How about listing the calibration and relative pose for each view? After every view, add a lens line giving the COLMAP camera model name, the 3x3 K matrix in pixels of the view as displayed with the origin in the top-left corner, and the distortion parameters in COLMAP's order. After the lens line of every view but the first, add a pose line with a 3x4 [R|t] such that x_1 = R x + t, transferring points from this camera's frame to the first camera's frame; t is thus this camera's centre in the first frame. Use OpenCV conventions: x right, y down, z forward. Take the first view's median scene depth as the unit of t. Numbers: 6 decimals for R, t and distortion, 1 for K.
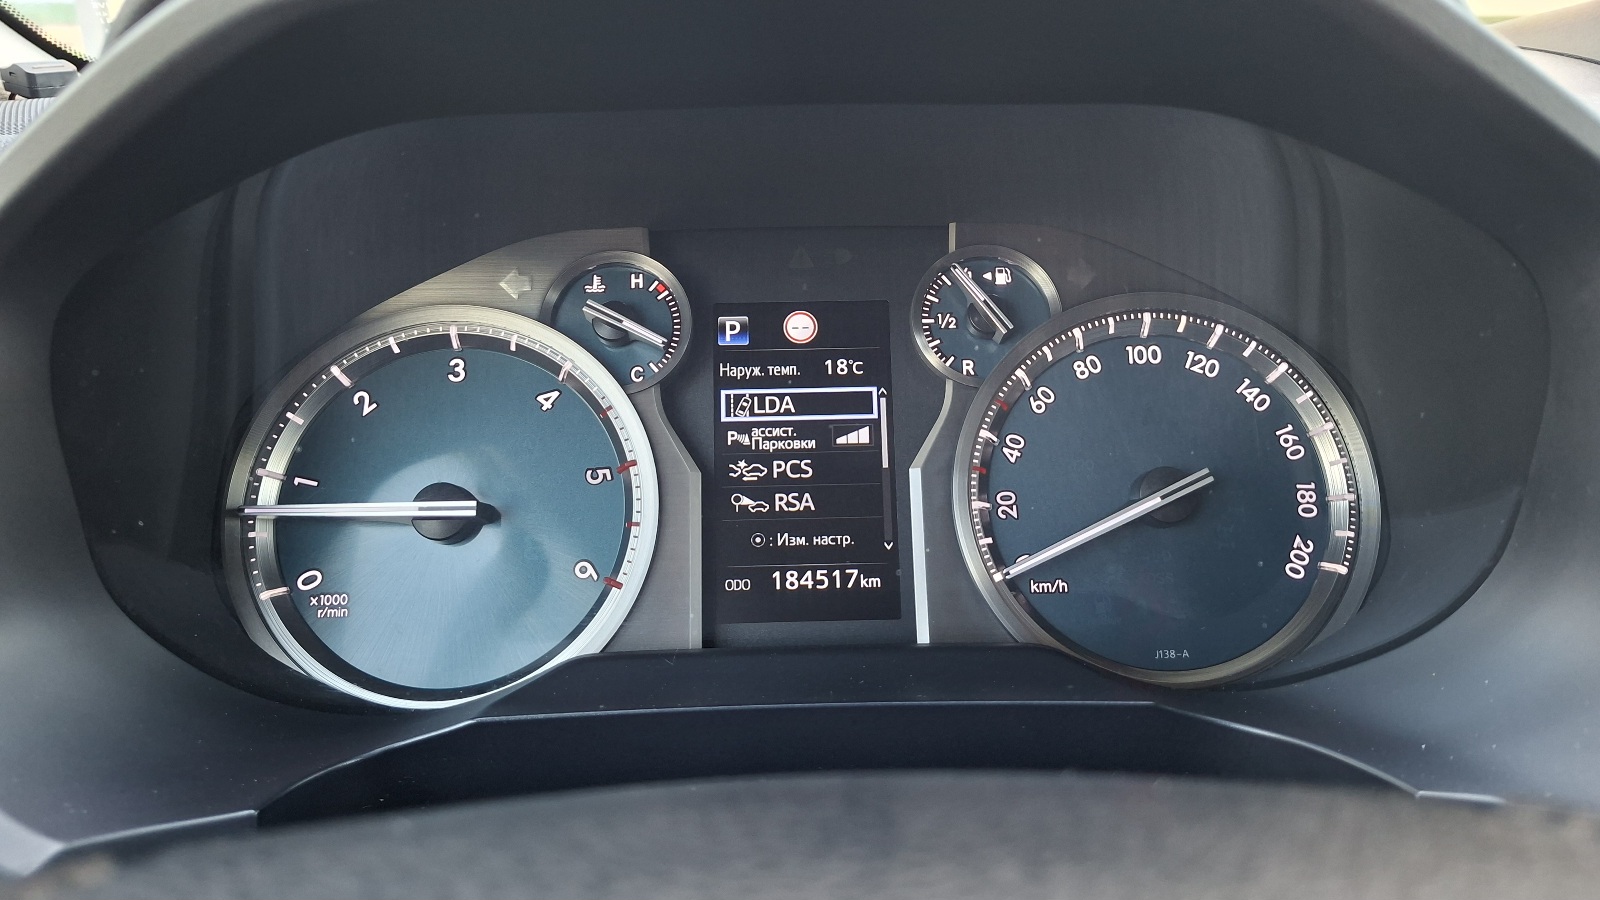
lens RADIAL K [[1076.2, 0, 816.8], [0, 1076.2, 457.6], [0, 0, 1]] dist [0.091843, -0.108948]
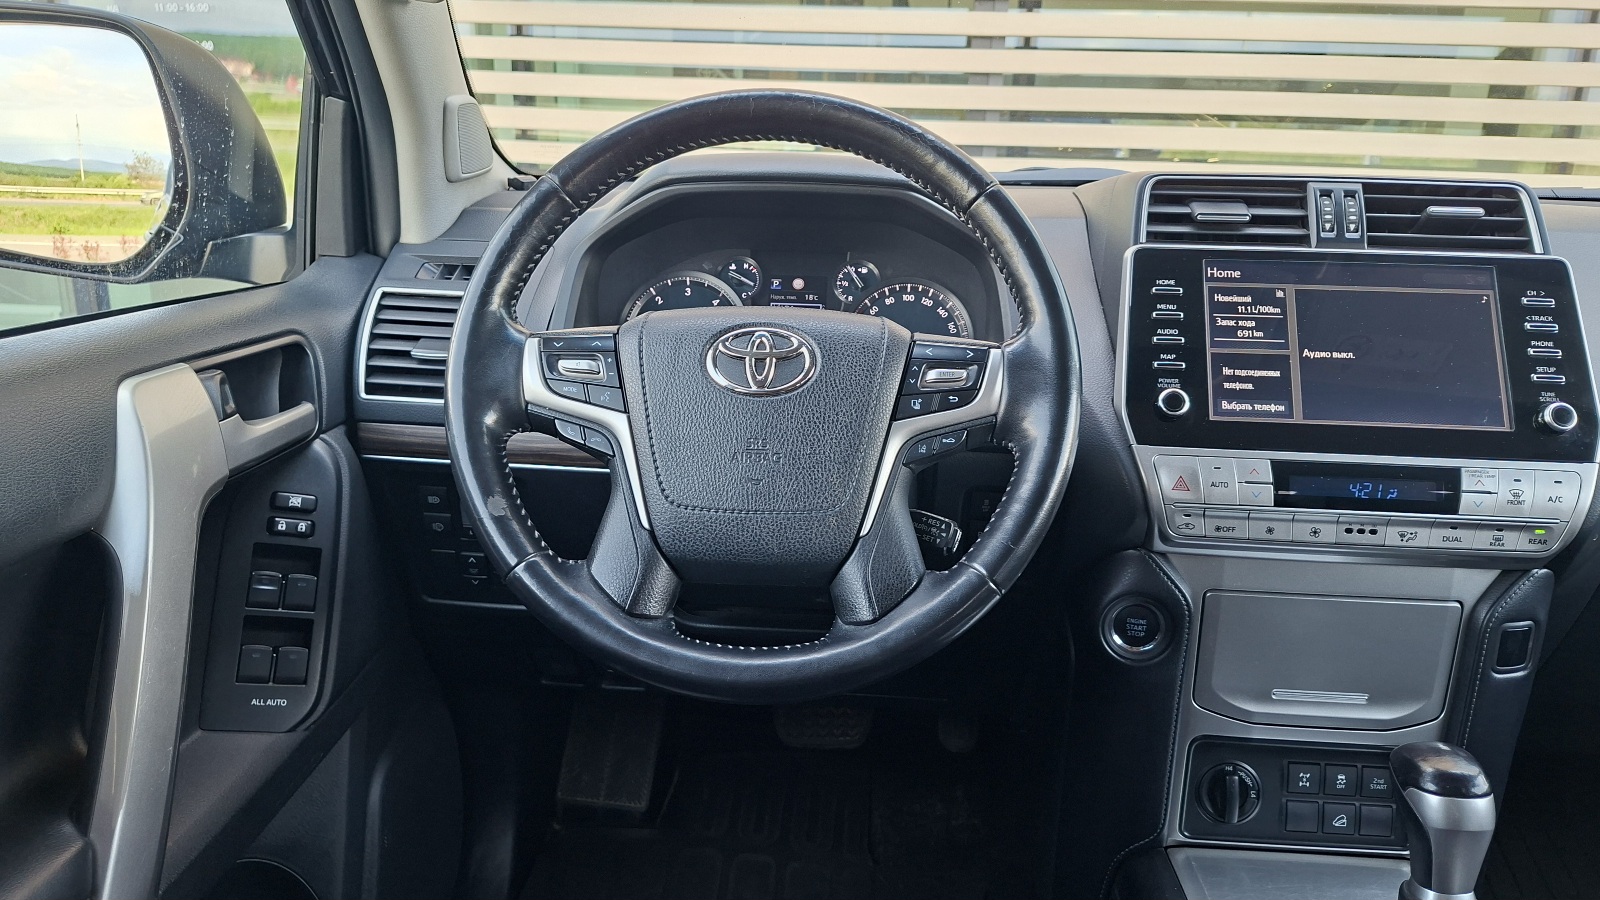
lens RADIAL K [[1070.1, 0, 819.0], [0, 1070.1, 465.6], [0, 0, 1]] dist [0.140806, -0.209570]
pose [[0.995759, 0.057867, -0.071524, 0.296423], [-0.059935, 0.997834, -0.027108, 0.479886], [0.069801, 0.031280, 0.997070, -2.047085]]
